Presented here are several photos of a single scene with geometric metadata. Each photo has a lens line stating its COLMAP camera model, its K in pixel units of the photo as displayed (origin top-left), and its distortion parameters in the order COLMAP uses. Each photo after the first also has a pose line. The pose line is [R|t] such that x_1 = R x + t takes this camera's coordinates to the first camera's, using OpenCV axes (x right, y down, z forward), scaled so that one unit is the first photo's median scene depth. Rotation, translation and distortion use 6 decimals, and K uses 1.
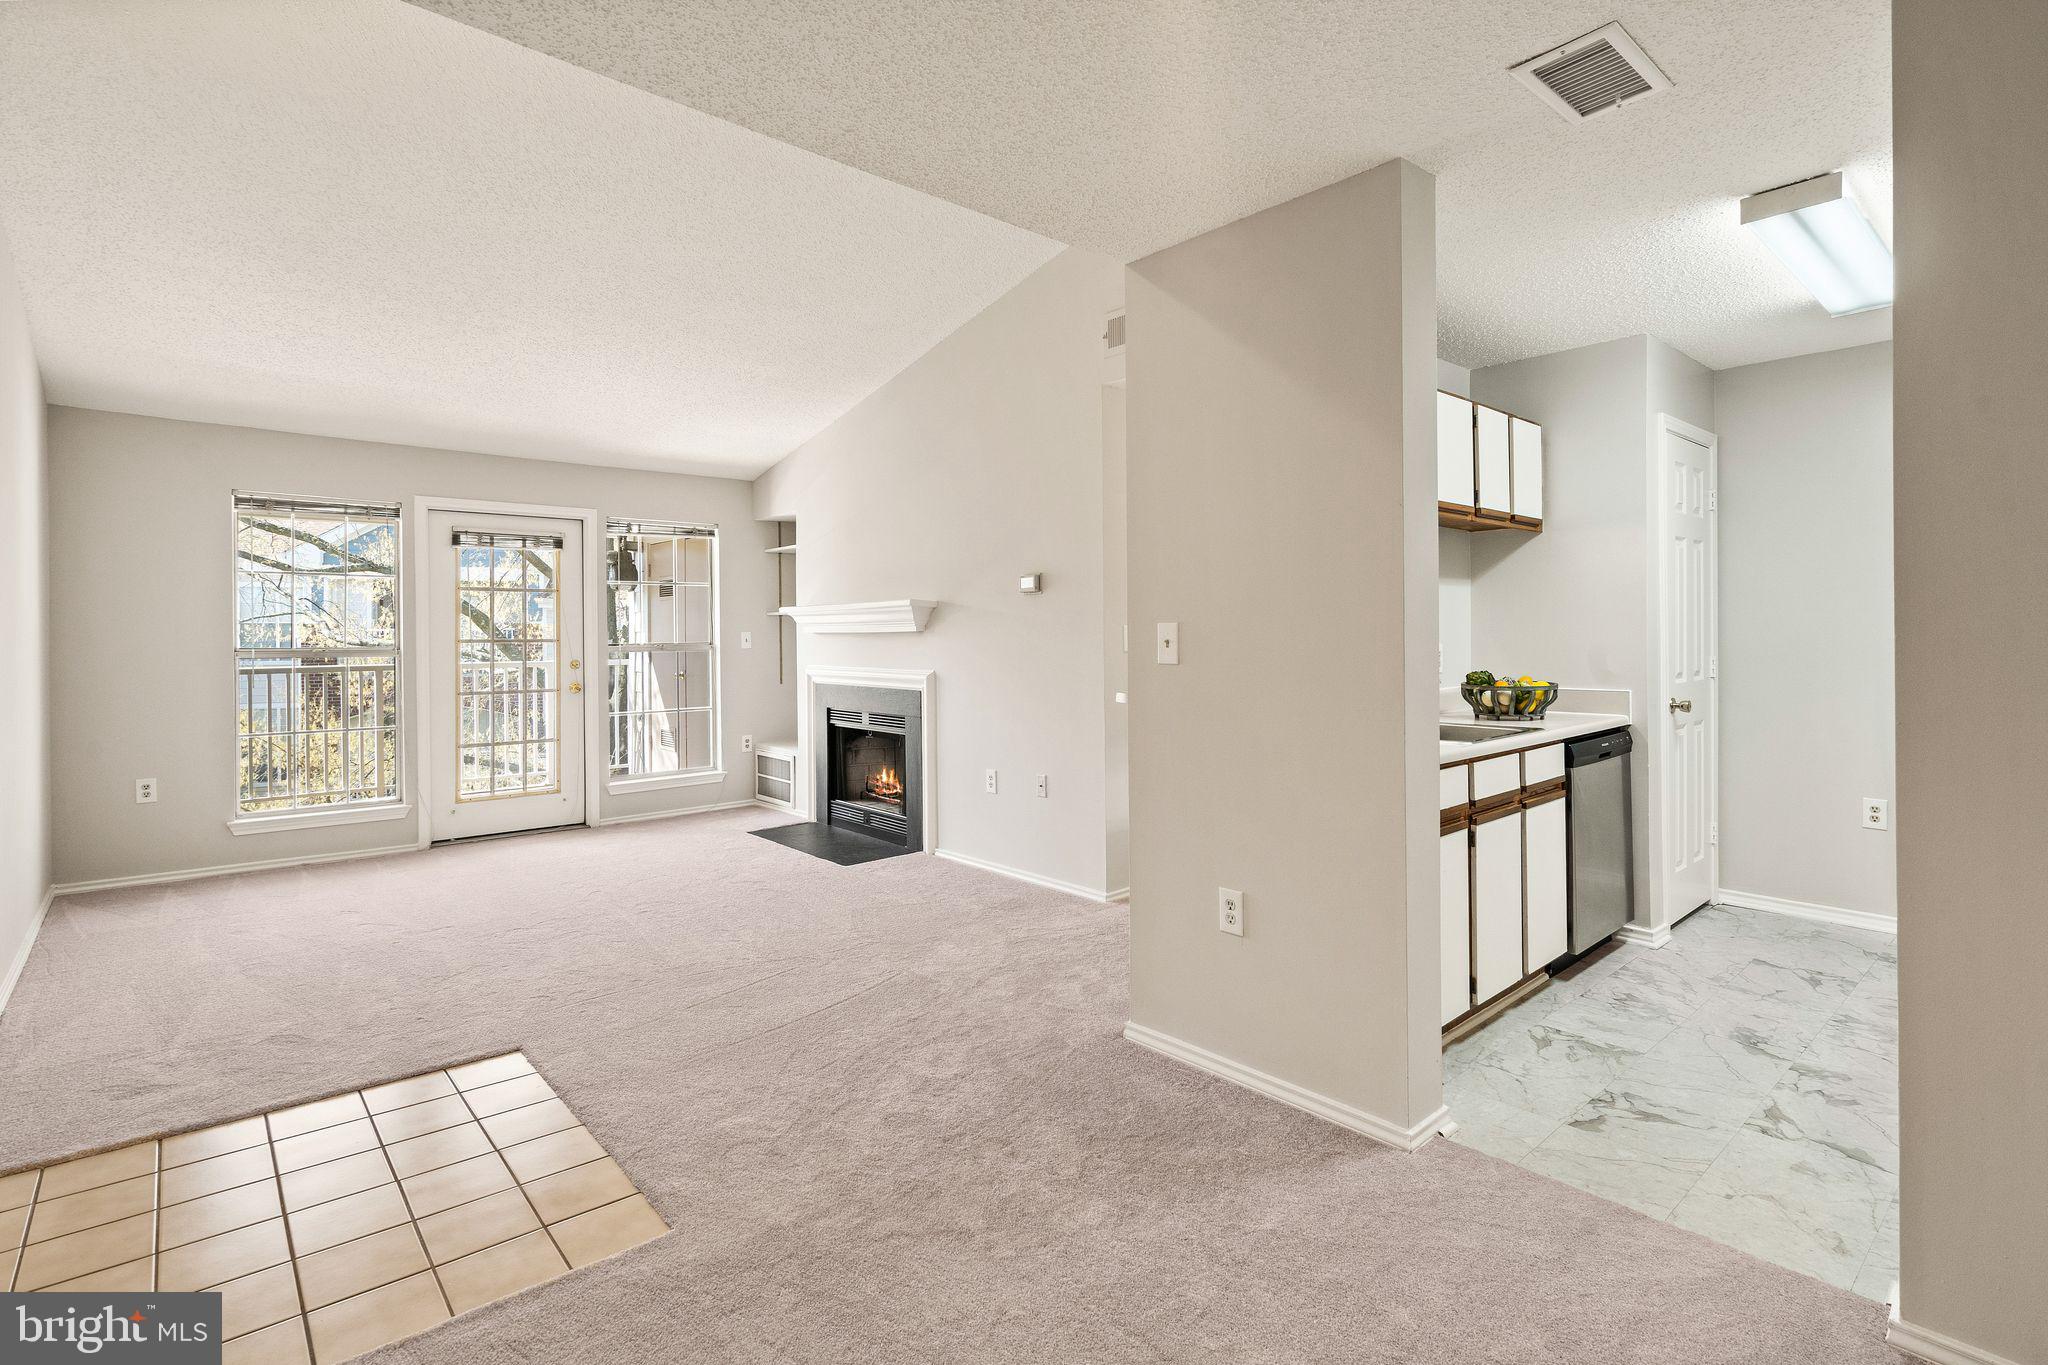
lens RADIAL K [[977.8, 0, 1041.6], [0, 977.8, 633.4], [0, 0, 1]] dist [-0.005720, -0.000707]
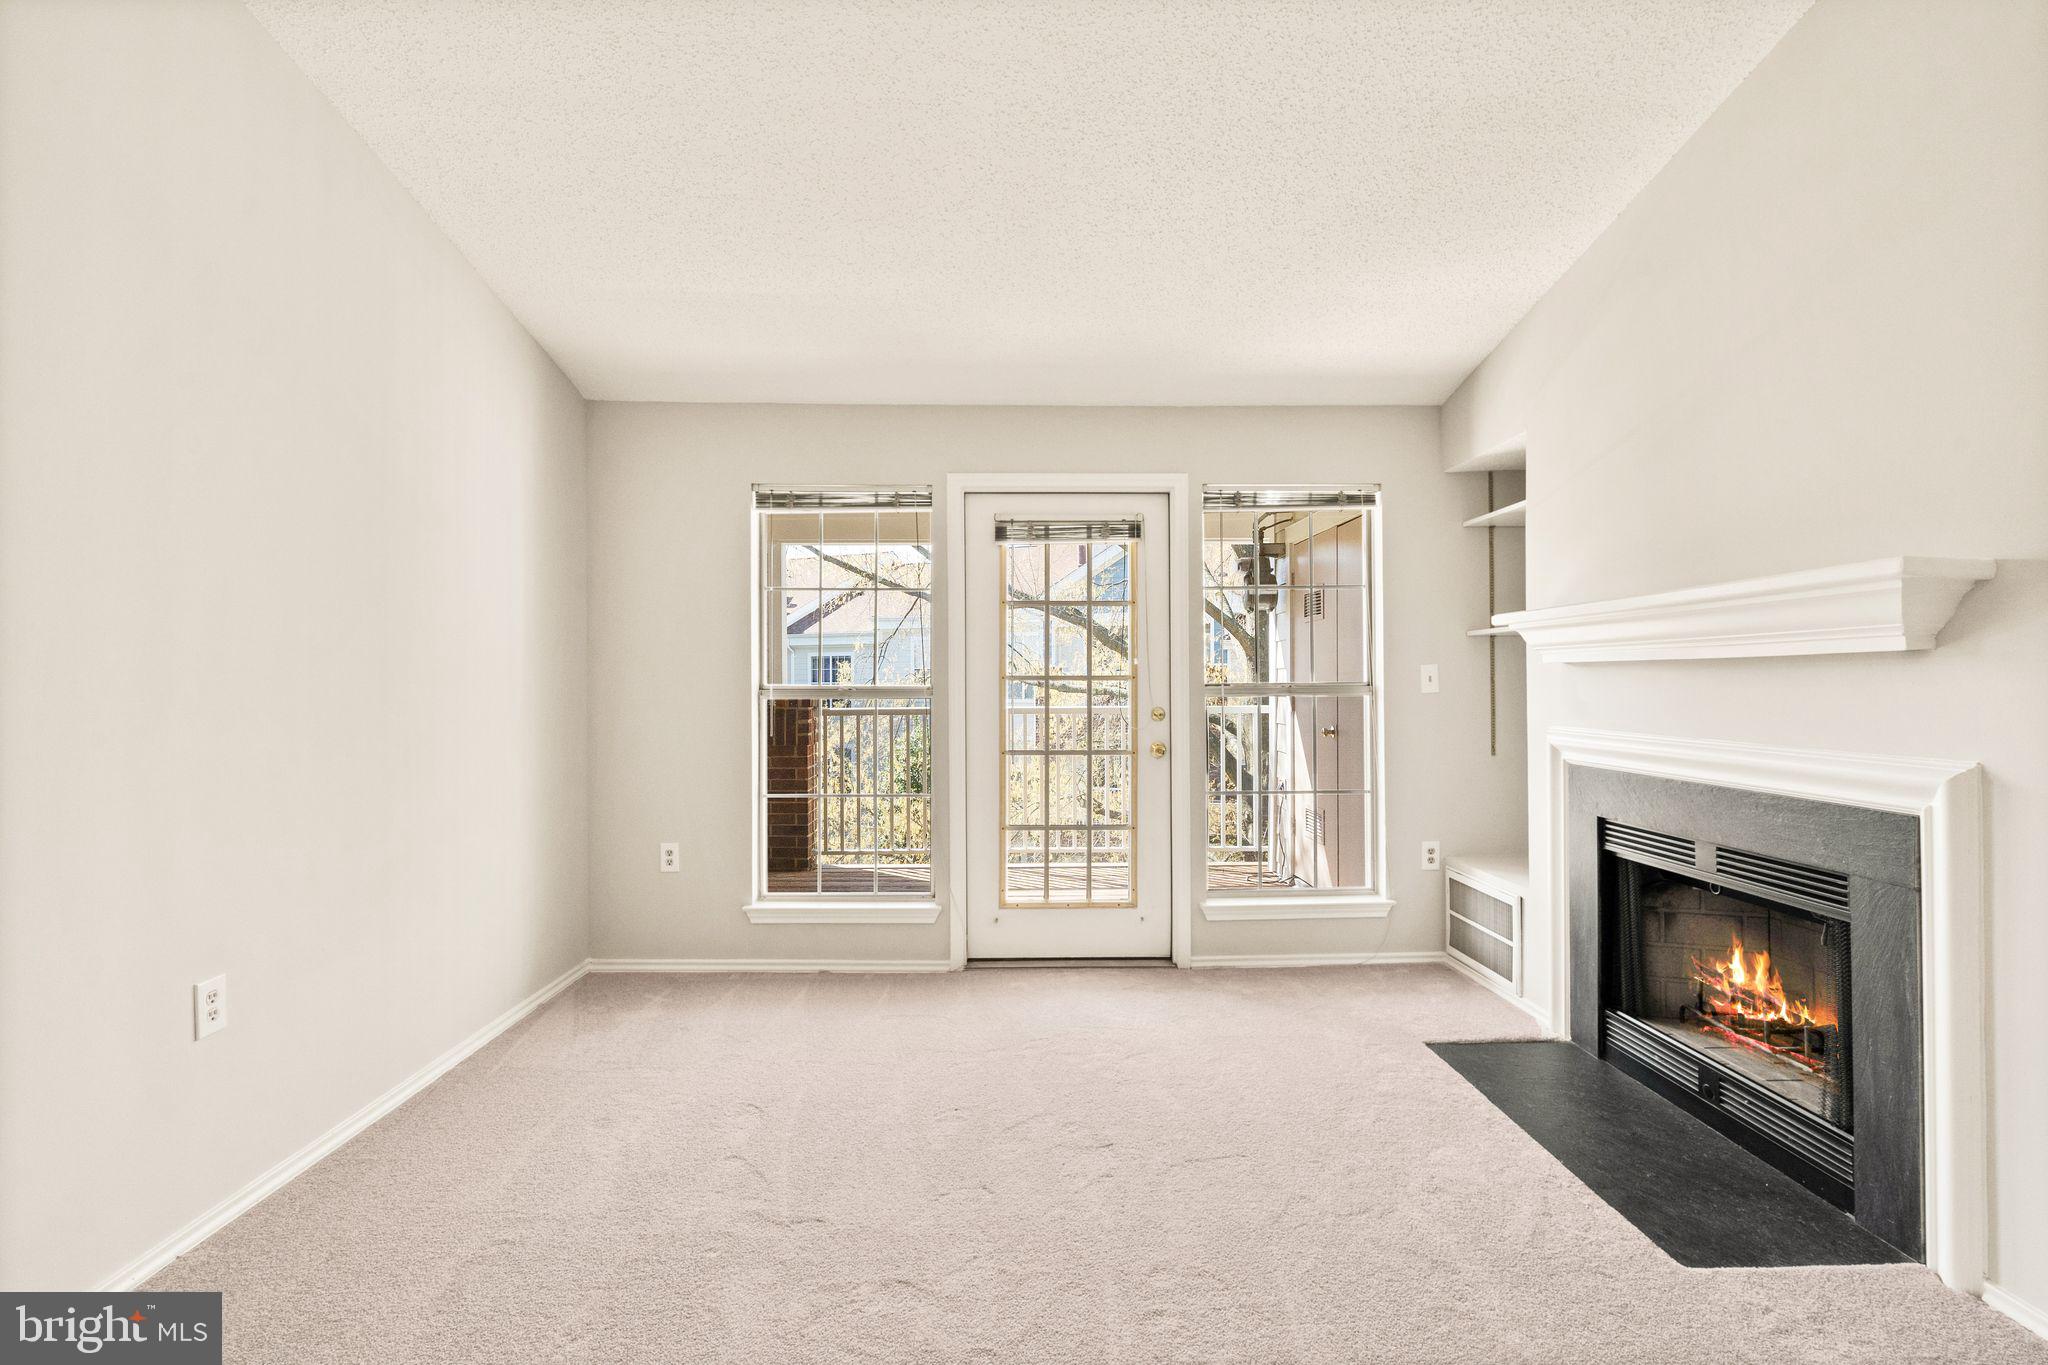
lens RADIAL K [[960.0, 0, 1030.4], [0, 960.0, 678.1], [0, 0, 1]] dist [-0.002717, 0.000838]
pose [[0.764889, 0.001510, -0.644160, -0.128512], [-0.000747, 0.999999, 0.001458, 0.006649], [0.644162, -0.000634, 0.764889, 0.454437]]
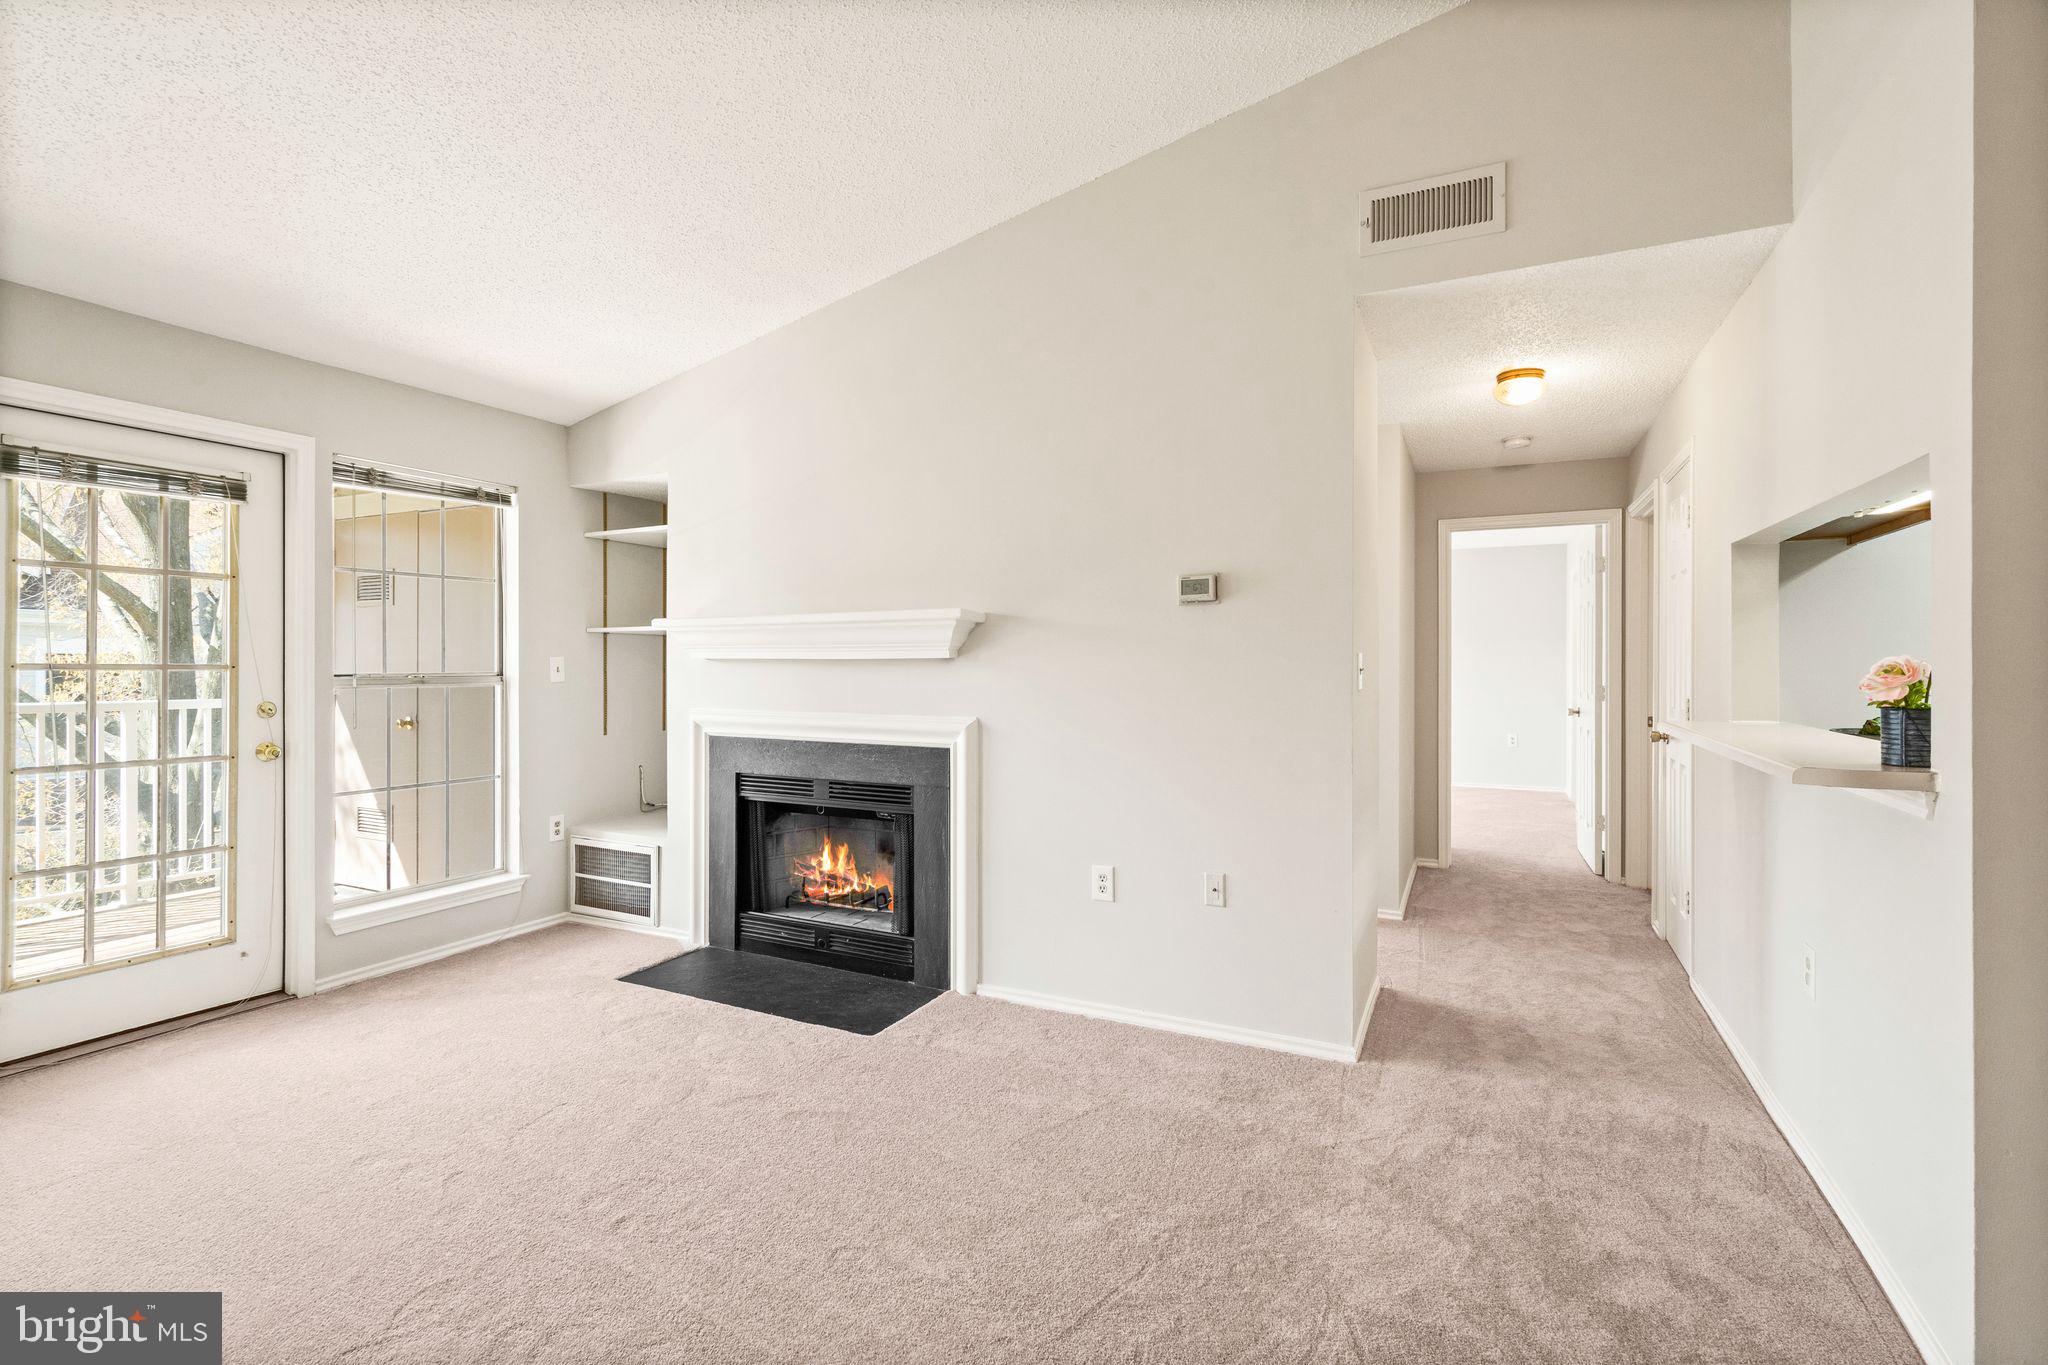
lens RADIAL K [[939.1, 0, 1005.1], [0, 939.1, 662.4], [0, 0, 1]] dist [0.002268, 0.000846]
pose [[0.930261, 0.011526, 0.366718, -0.283916], [-0.009921, 0.999931, -0.006261, 0.003688], [-0.366765, 0.002186, 0.930311, 0.343526]]
